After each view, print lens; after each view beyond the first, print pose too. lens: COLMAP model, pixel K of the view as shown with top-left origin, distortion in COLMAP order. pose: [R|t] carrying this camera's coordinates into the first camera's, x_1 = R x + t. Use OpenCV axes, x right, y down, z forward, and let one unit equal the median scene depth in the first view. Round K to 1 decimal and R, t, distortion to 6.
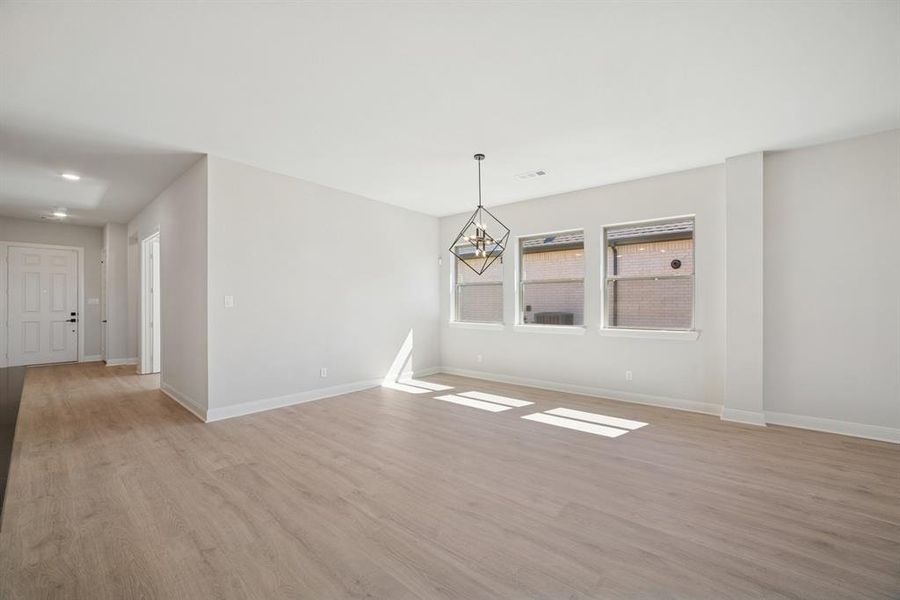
lens RADIAL K [[362.2, 0, 448.0], [0, 362.2, 305.6], [0, 0, 1]] dist [-0.037654, 0.000144]
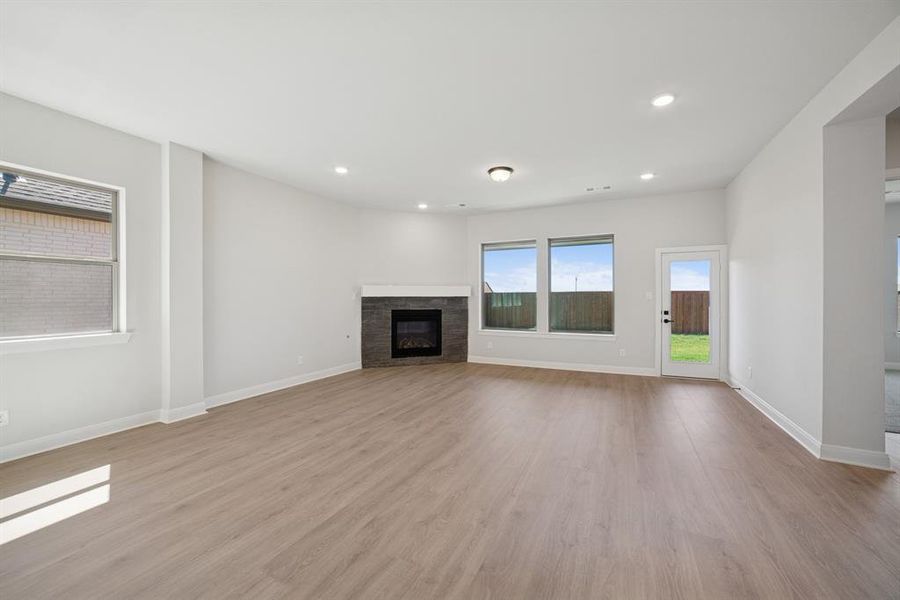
lens RADIAL K [[352.1, 0, 450.0], [0, 352.1, 300.0], [0, 0, 1]] dist [-0.023373, 0.000175]
pose [[-0.237630, -0.010280, 0.971301, -0.334796], [0.004723, 0.999920, 0.011739, -0.008640], [-0.971344, 0.007377, -0.237562, 0.603491]]
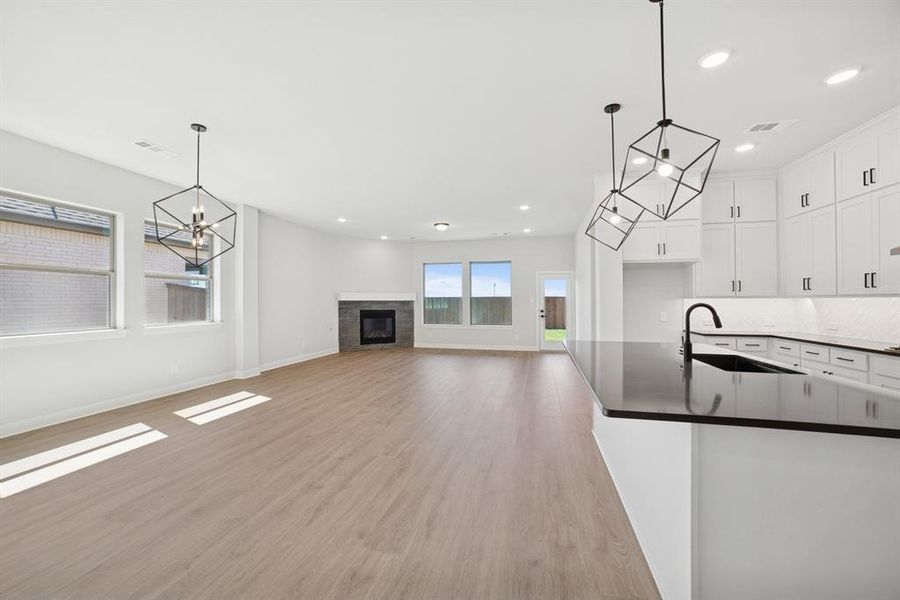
lens RADIAL K [[352.1, 0, 450.0], [0, 352.1, 300.0], [0, 0, 1]] dist [-0.023373, 0.000175]
pose [[-0.442969, 0.002638, 0.896533, -1.146761], [0.005604, 0.999984, -0.000174, -0.004957], [-0.896520, 0.004947, -0.442977, 1.066197]]
